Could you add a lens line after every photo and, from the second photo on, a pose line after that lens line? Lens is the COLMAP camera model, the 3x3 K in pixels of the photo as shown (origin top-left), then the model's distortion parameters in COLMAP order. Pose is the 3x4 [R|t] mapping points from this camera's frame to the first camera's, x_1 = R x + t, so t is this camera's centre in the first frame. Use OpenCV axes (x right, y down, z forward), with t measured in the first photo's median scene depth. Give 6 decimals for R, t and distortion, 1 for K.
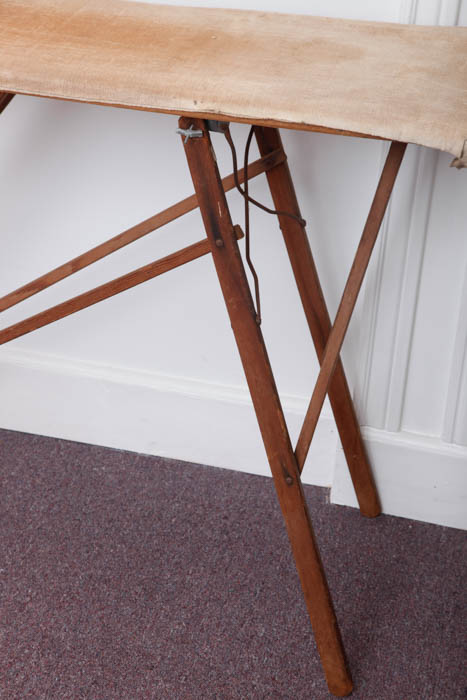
lens RADIAL K [[1572.1, 0, 233.5], [0, 1572.1, 350.0], [0, 0, 1]] dist [0.401355, -0.417887]
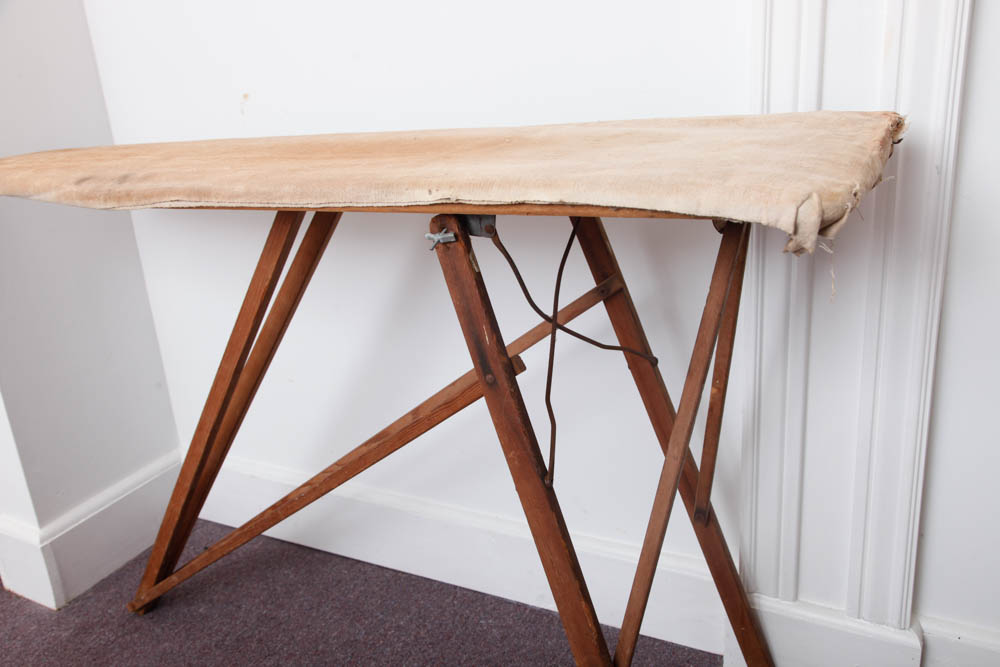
lens RADIAL K [[934.2, 0, 506.1], [0, 934.2, 363.8], [0, 0, 1]] dist [-0.007569, 0.000514]
pose [[0.959215, -0.030494, -0.281028, 0.108599], [-0.001842, 0.993469, -0.114087, -0.020487], [0.282672, 0.109952, 0.952894, 0.492401]]
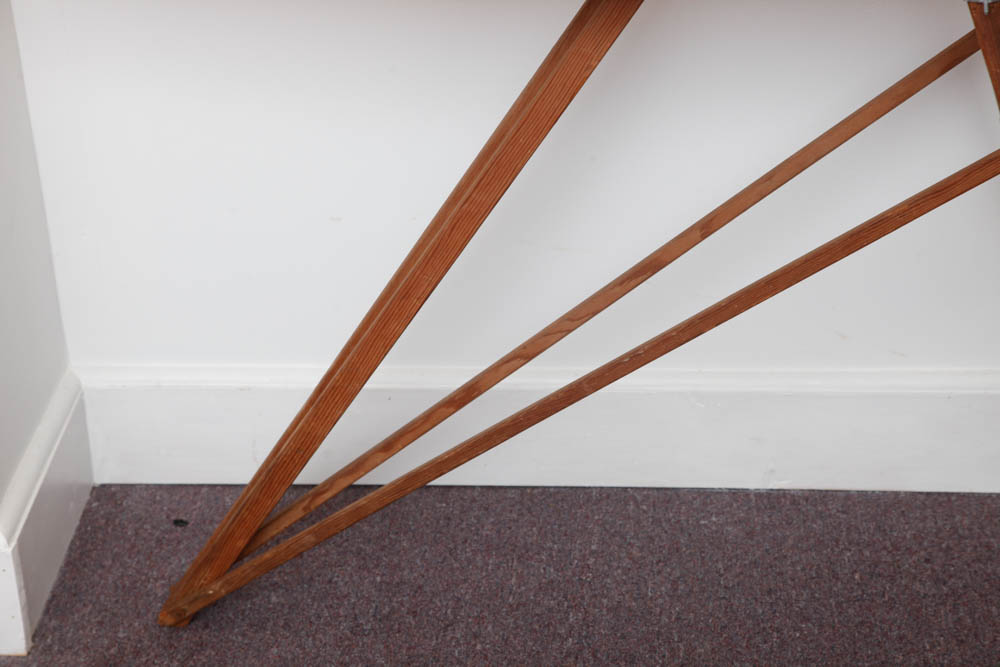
lens RADIAL K [[2229.5, 0, 500.0], [0, 2229.5, 333.5], [0, 0, 1]] dist [0.376292, 0.145896]
pose [[0.981049, -0.161978, 0.106332, -0.300401], [0.161929, 0.986760, 0.009156, -0.032151], [-0.106407, 0.008236, 0.994289, 0.050721]]
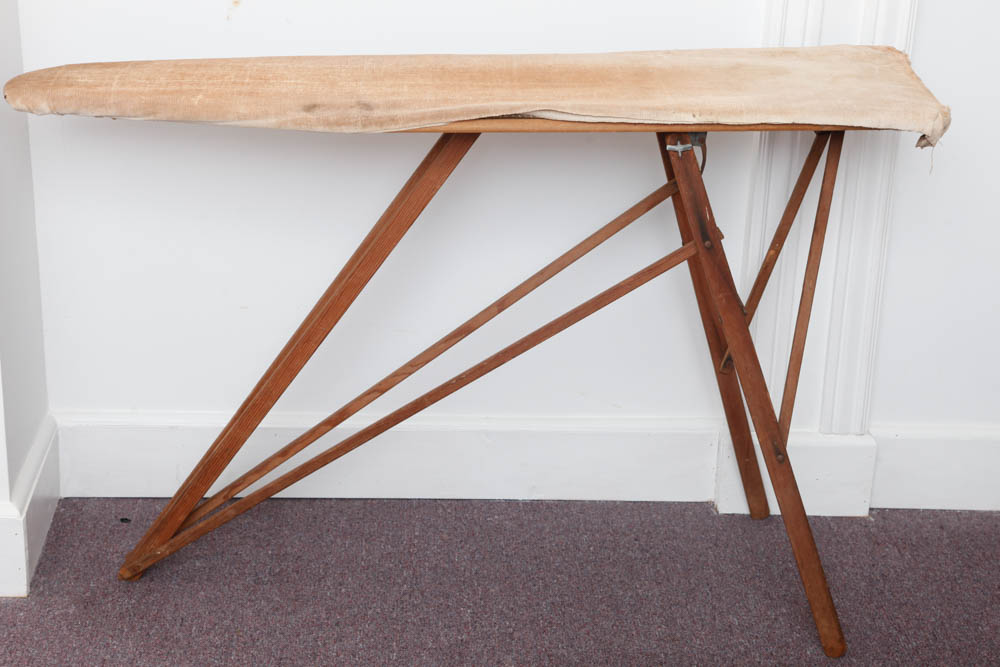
lens RADIAL K [[1814.2, 0, 500.0], [0, 1814.2, 333.5], [0, 0, 1]] dist [0.224199, 0.013030]
pose [[0.956697, -0.127709, 0.261574, -0.421899], [0.155987, 0.983625, -0.090279, 0.073764], [-0.245761, 0.127171, 0.960952, -0.154416]]
